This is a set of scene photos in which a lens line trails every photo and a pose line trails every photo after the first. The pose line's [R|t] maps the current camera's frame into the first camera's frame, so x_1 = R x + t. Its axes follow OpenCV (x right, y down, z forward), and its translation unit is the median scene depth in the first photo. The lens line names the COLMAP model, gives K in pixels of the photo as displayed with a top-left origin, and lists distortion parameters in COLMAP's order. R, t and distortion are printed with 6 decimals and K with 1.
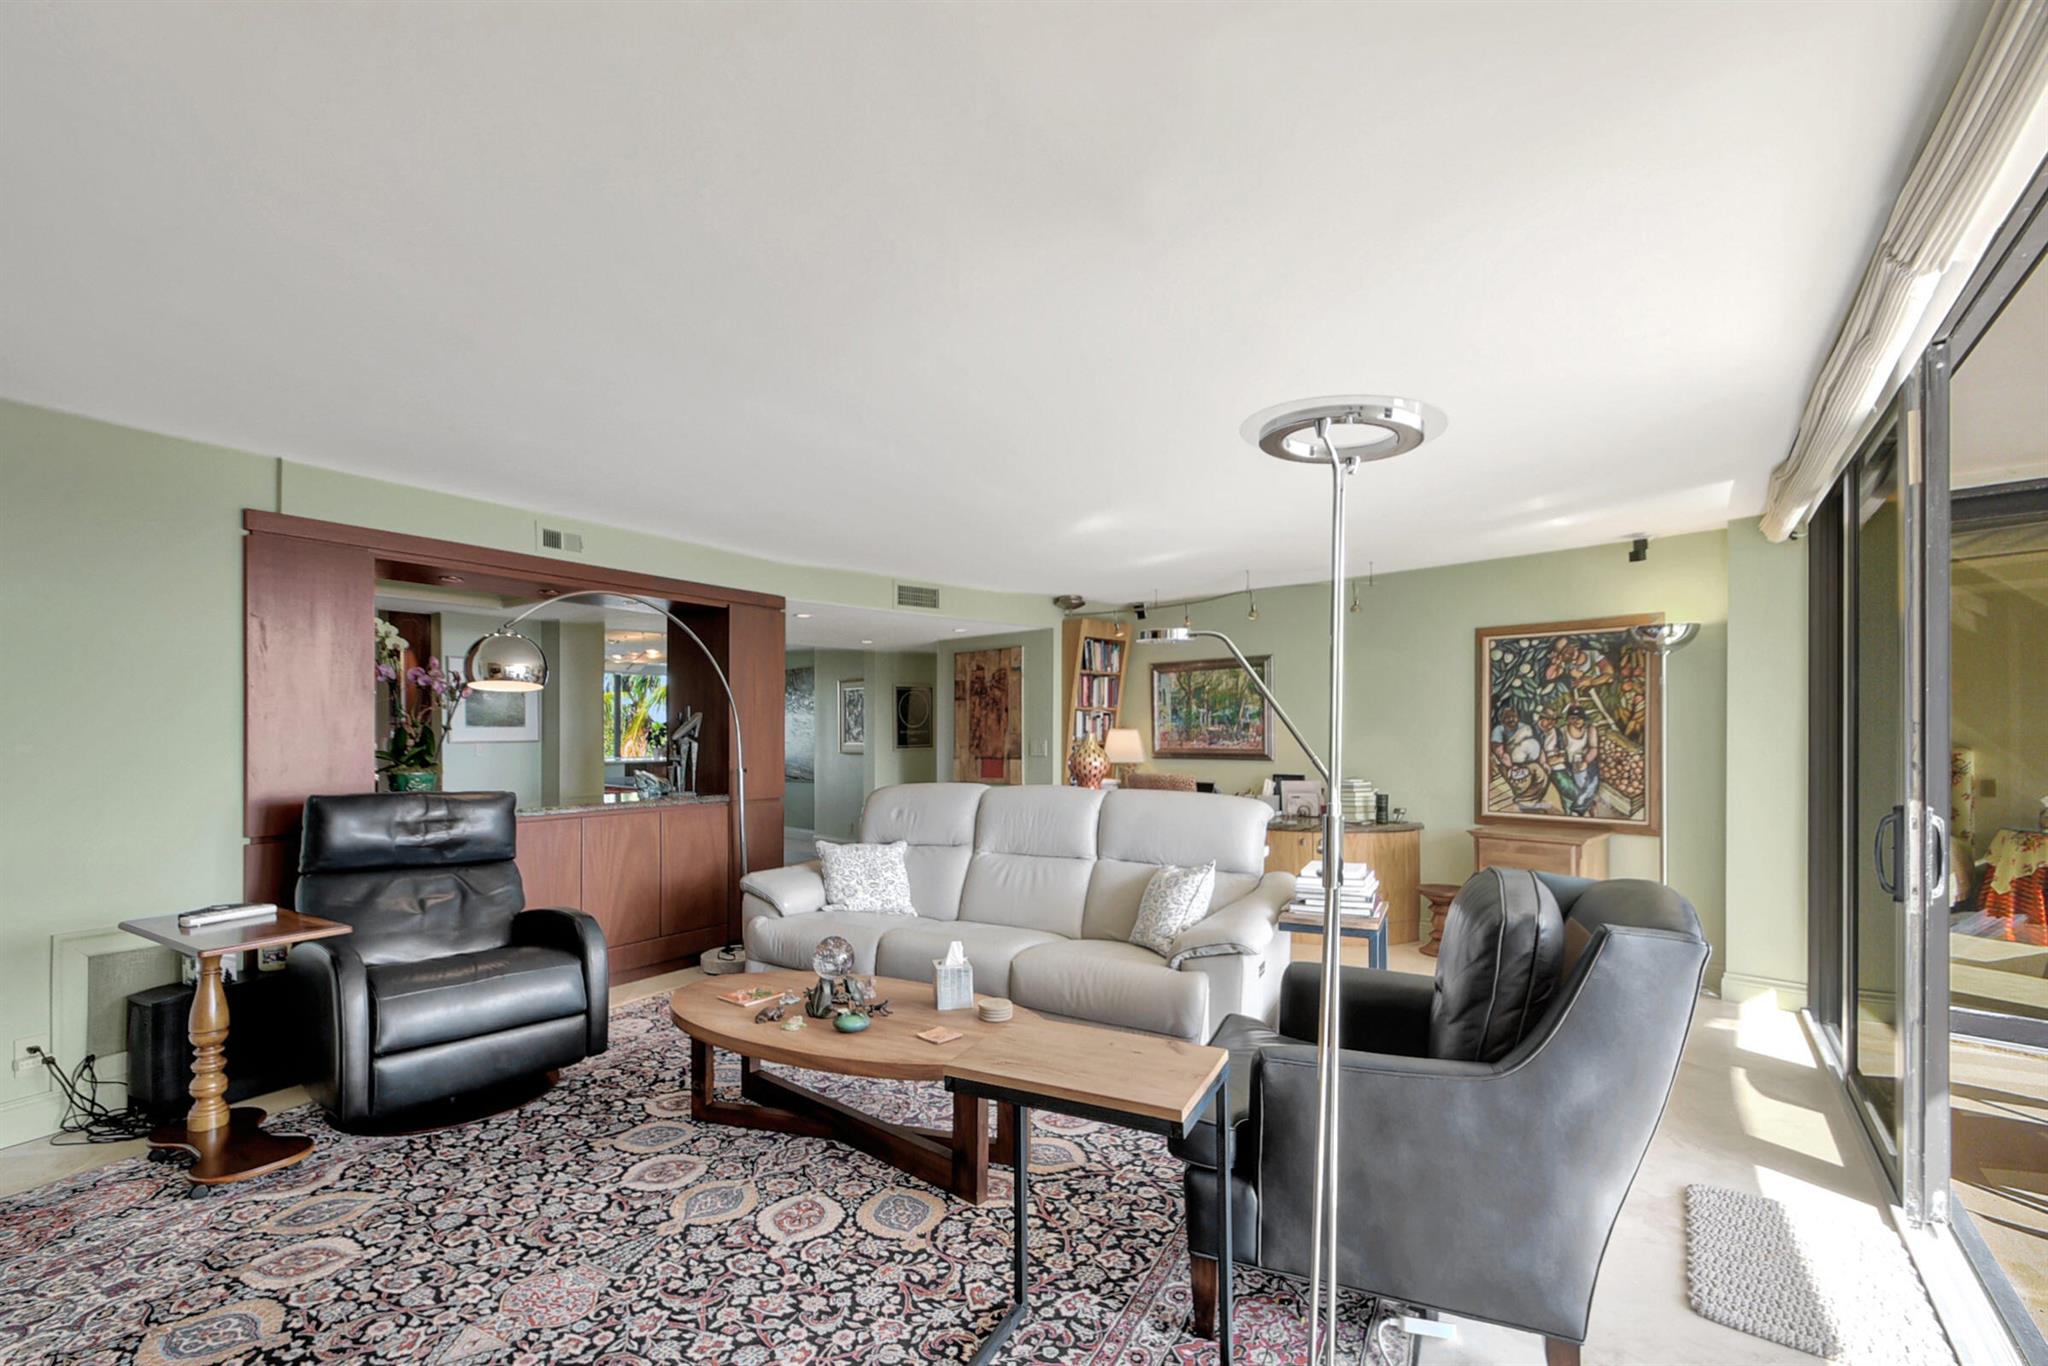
lens RADIAL K [[895.9, 0, 1008.7], [0, 895.9, 726.5], [0, 0, 1]] dist [0.036103, 0.000123]
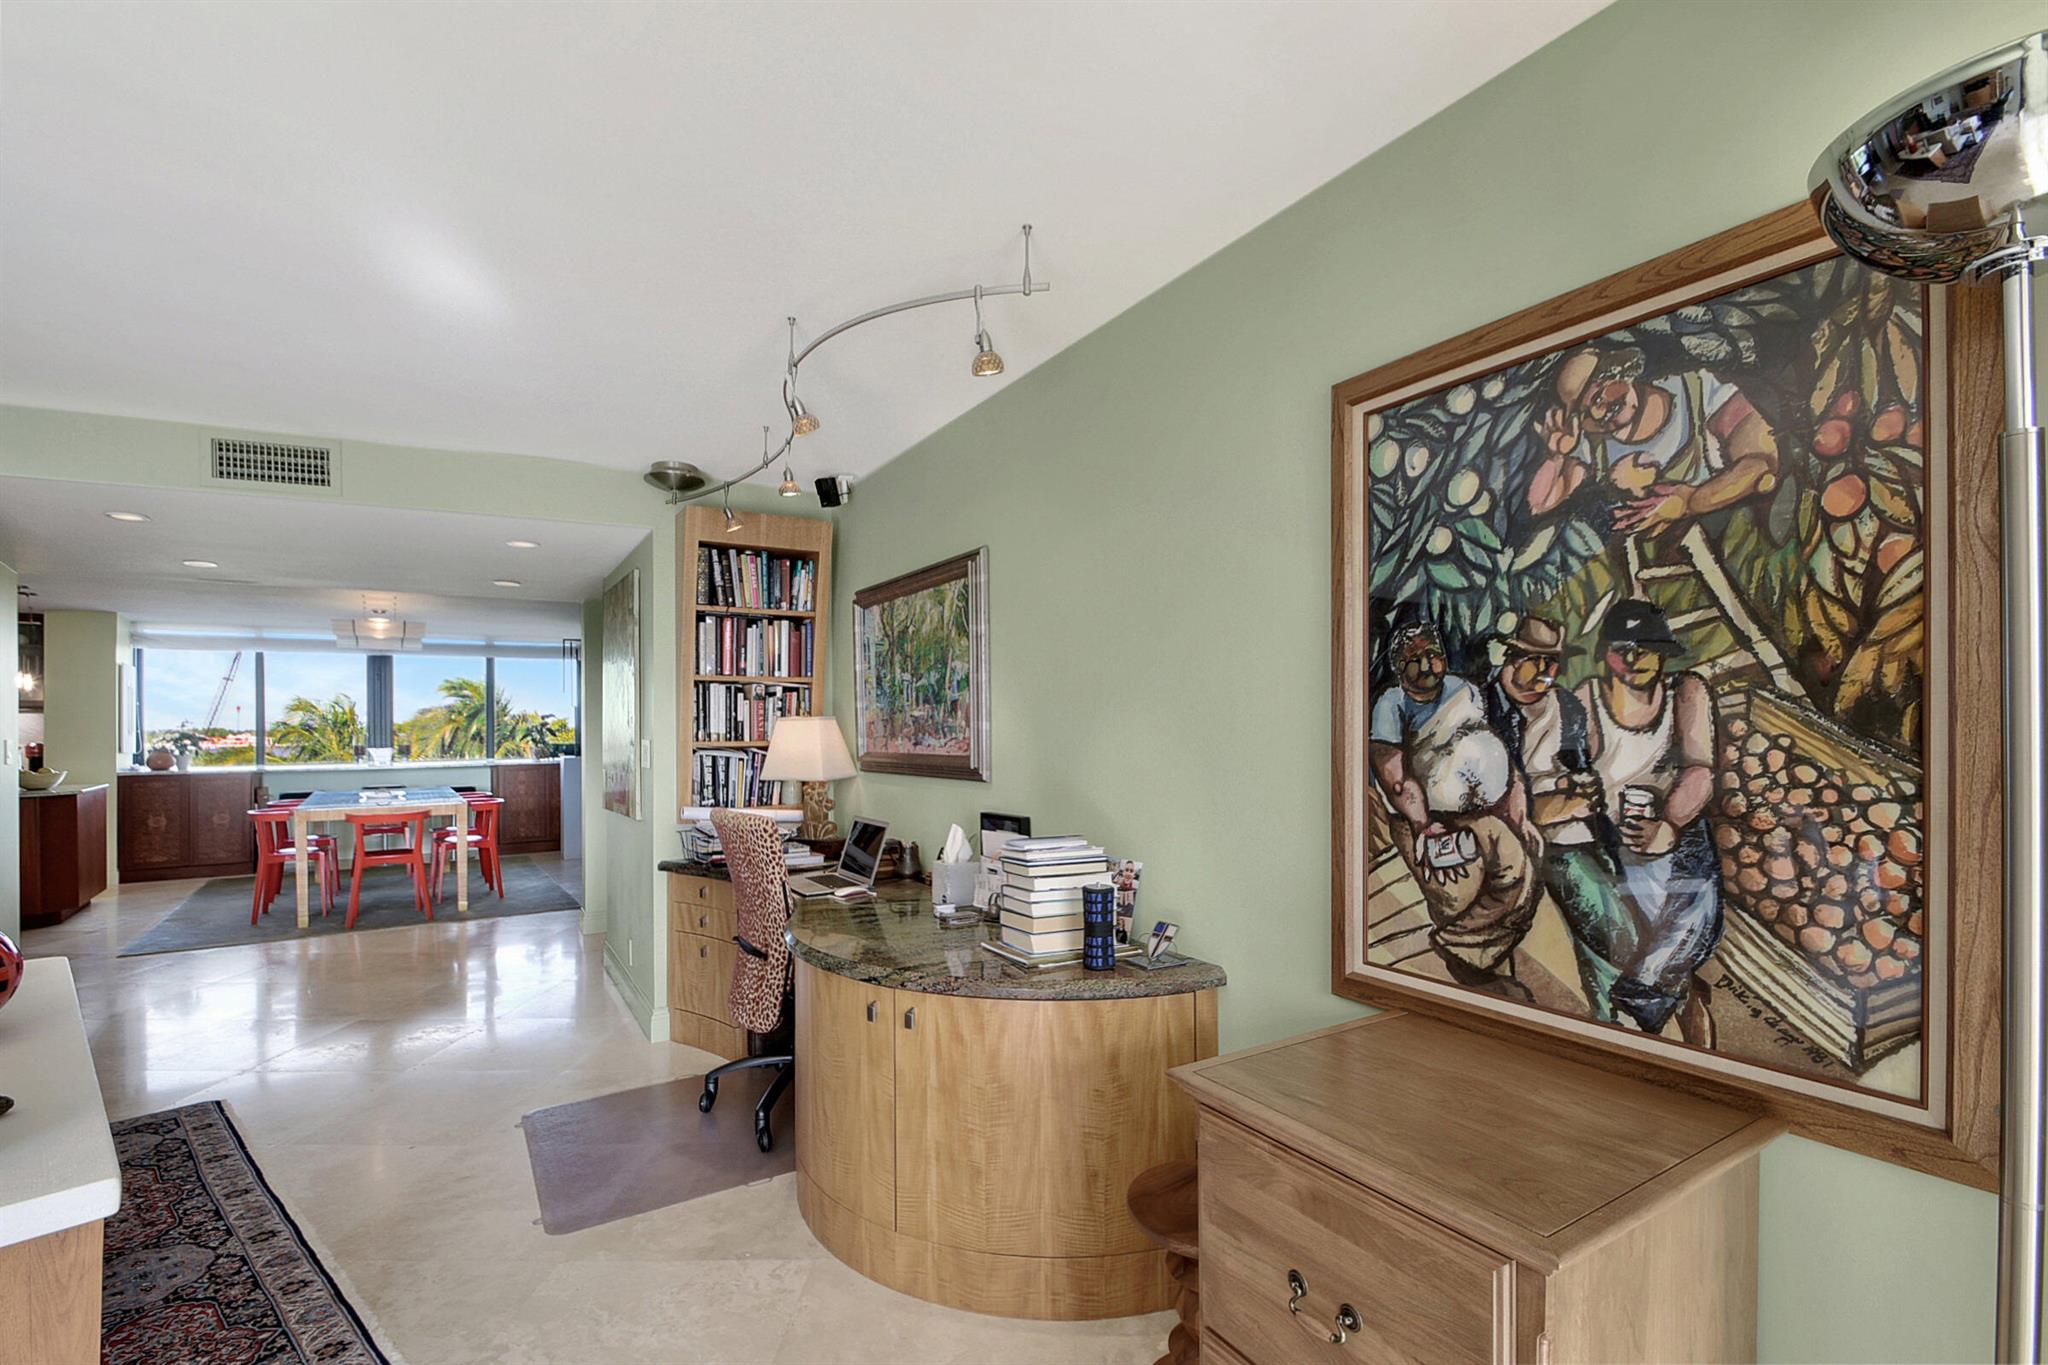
lens RADIAL K [[909.5, 0, 998.4], [0, 909.5, 727.9], [0, 0, 1]] dist [0.028828, -0.026869]
pose [[0.977039, -0.011932, -0.212727, 0.490115], [0.014593, 0.999834, 0.010945, 0.007358], [0.212561, -0.013798, 0.977050, 0.688028]]
